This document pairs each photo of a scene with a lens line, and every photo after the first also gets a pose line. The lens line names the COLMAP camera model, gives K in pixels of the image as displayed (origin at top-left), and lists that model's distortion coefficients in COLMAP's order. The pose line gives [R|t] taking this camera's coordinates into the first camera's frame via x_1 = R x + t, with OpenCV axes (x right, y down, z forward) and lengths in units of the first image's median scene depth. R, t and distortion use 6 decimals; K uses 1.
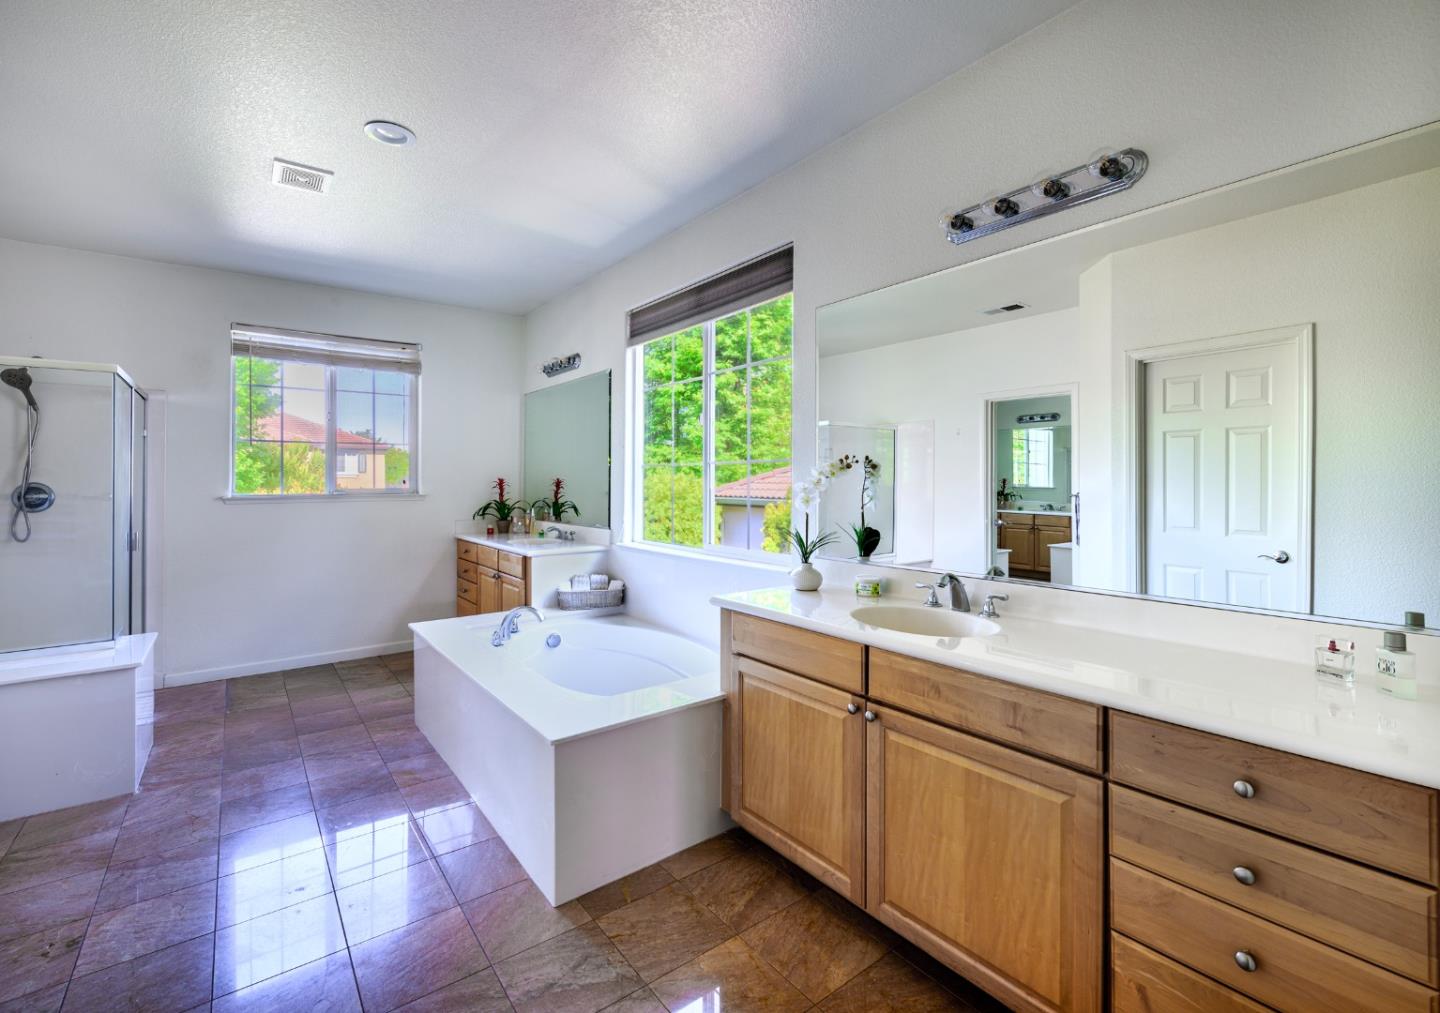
lens RADIAL K [[636.1, 0, 715.8], [0, 636.1, 479.2], [0, 0, 1]] dist [-0.000774, 0.000268]
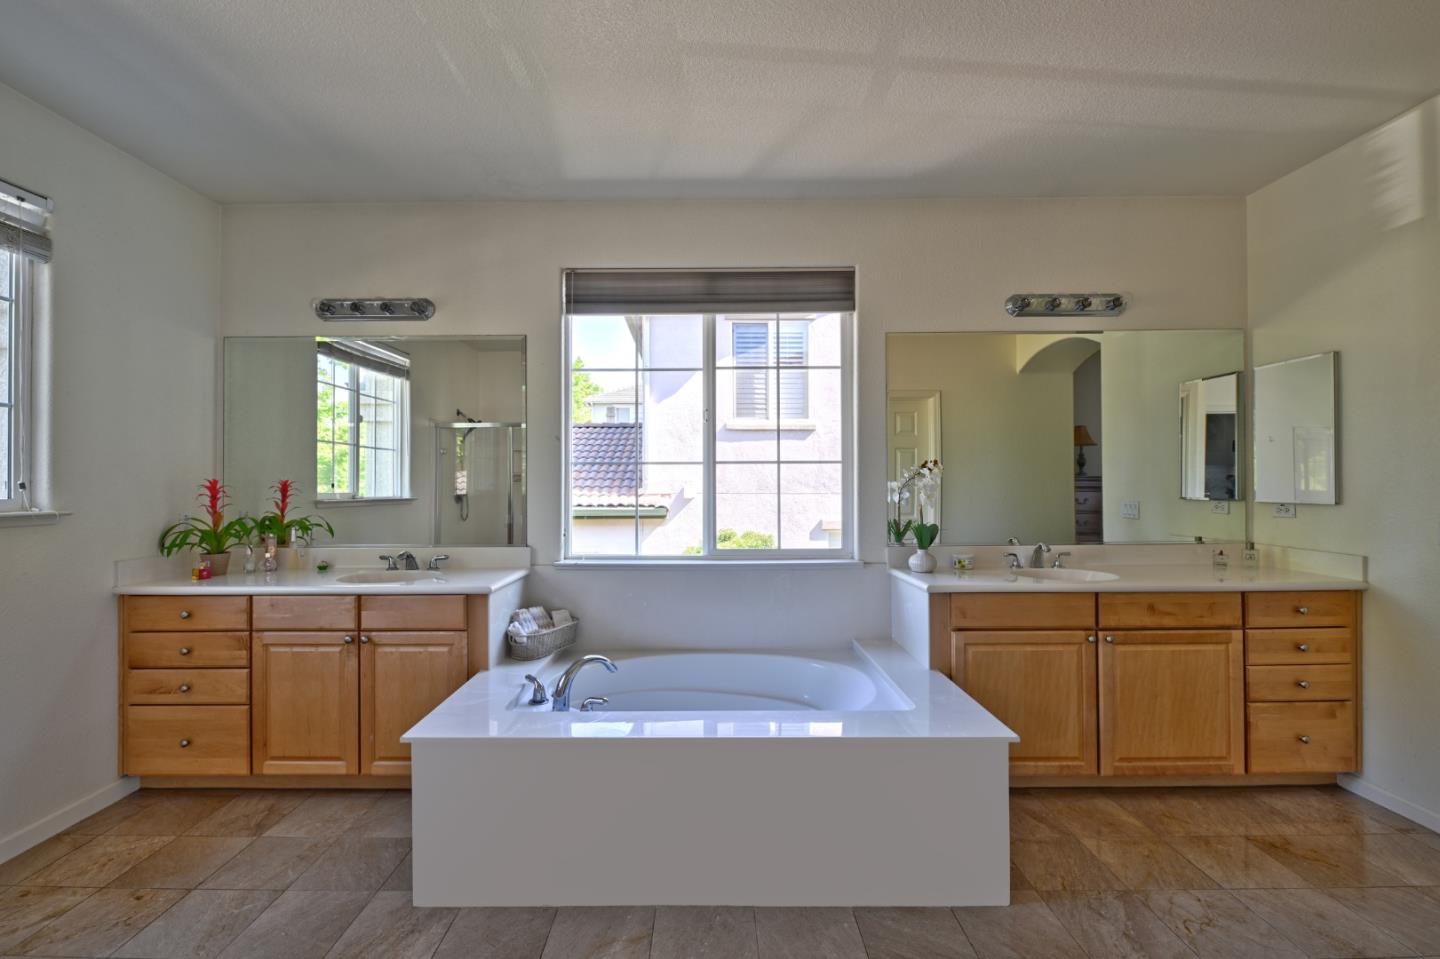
lens RADIAL K [[629.6, 0, 720.0], [0, 629.6, 479.5], [0, 0, 1]] dist [-0.003670, -0.000788]
pose [[0.596728, -0.000479, 0.802443, -1.336631], [0.002400, 0.999996, -0.001188, 0.001404], [-0.802440, 0.002635, 0.596727, 0.783198]]
